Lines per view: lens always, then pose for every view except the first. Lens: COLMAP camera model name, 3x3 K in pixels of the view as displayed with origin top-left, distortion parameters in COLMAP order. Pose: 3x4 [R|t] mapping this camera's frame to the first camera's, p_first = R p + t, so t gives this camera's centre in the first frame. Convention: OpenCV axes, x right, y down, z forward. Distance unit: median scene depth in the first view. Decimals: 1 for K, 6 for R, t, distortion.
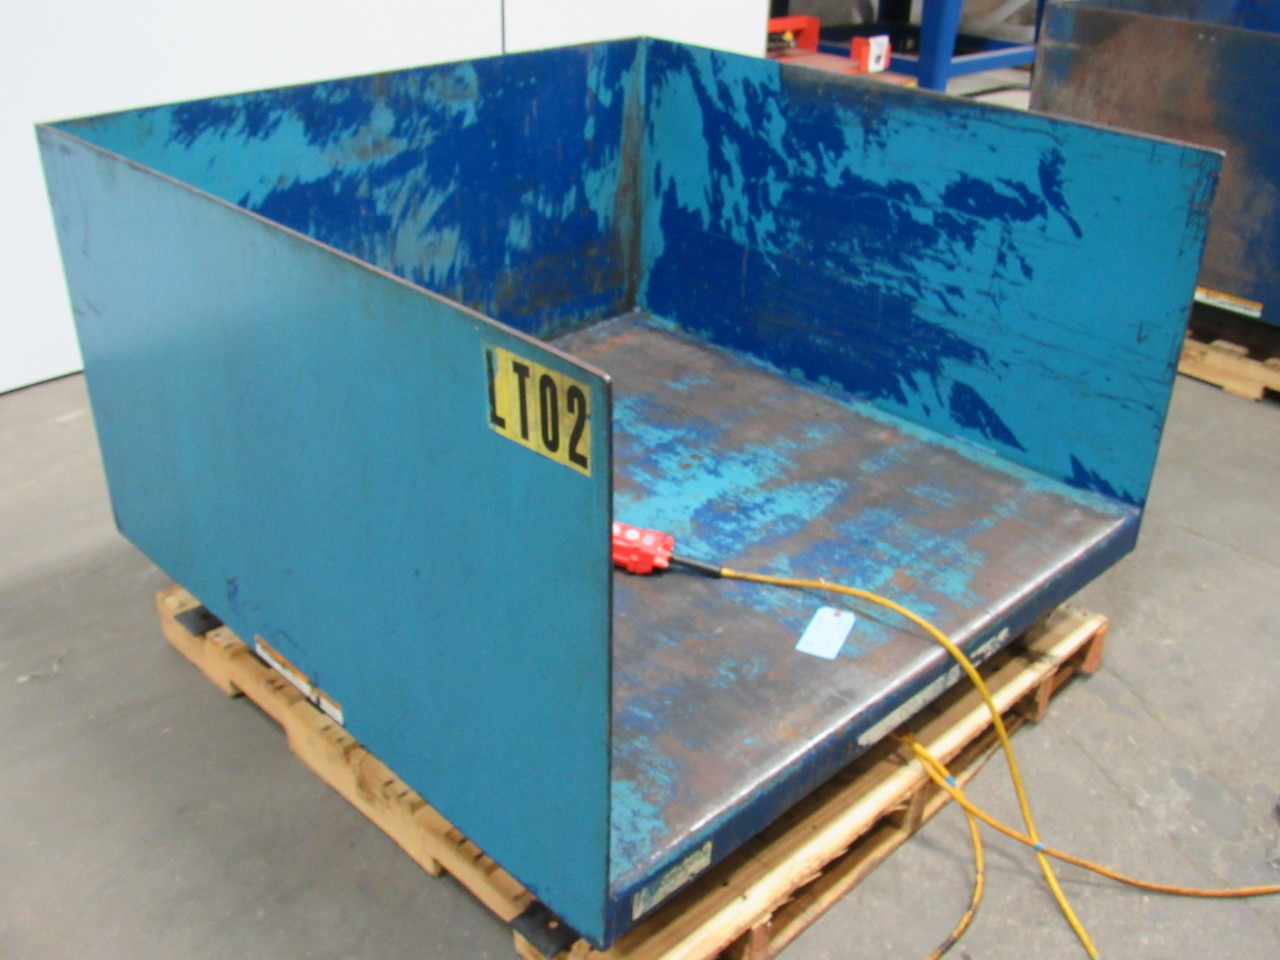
lens RADIAL K [[1276.1, 0, 639.9], [0, 1276.1, 480.1], [0, 0, 1]] dist [-0.003145, 0.000000]
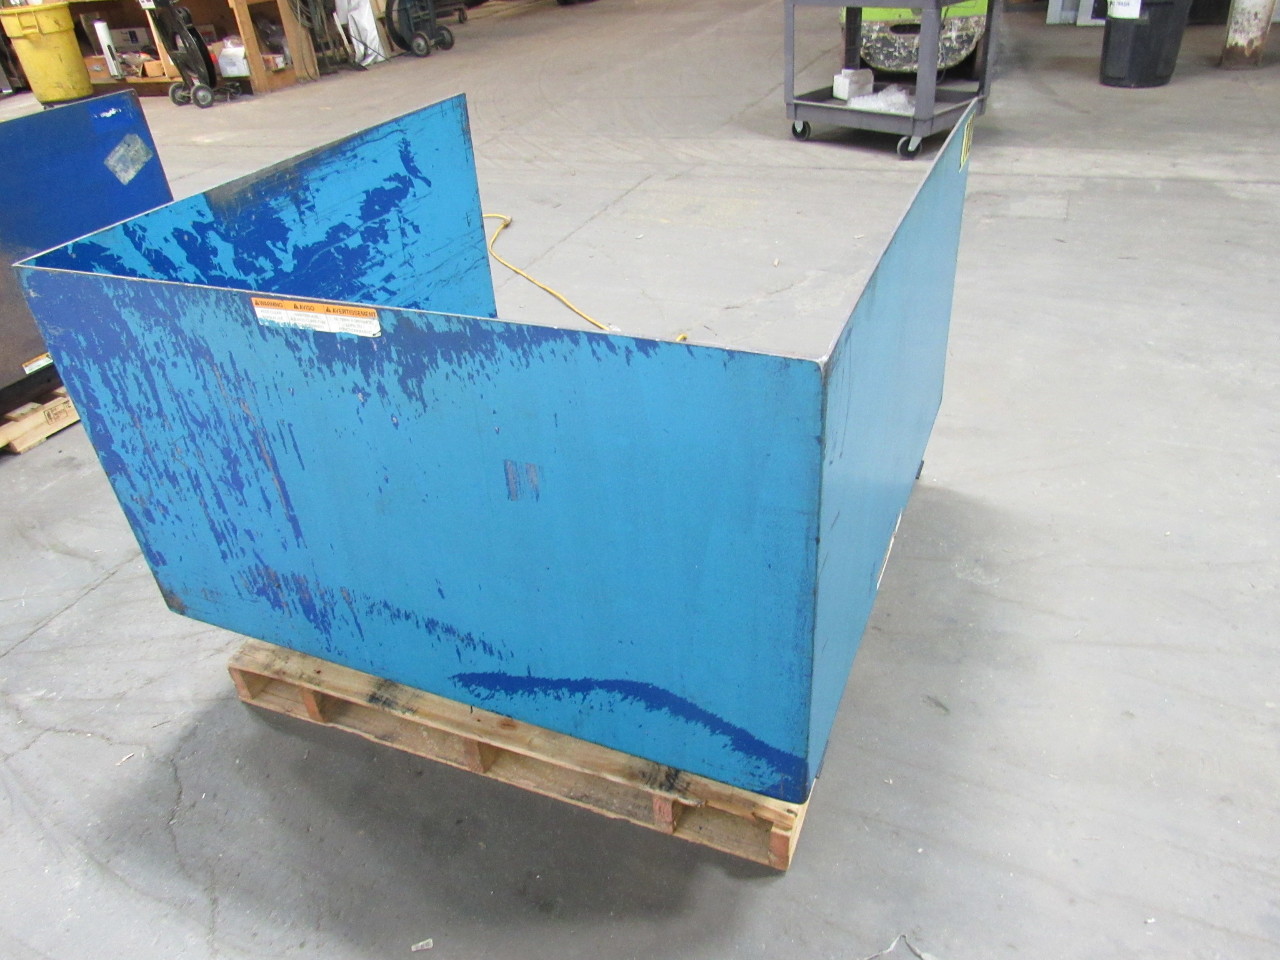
lens RADIAL K [[912.3, 0, 640.9], [0, 912.3, 480.0], [0, 0, 1]] dist [-0.000751, -0.000644]
pose [[-0.385415, -0.500916, 0.774944, -0.698597], [0.497784, 0.594275, 0.631703, -0.494184], [-0.776960, 0.629222, 0.020305, 0.911104]]
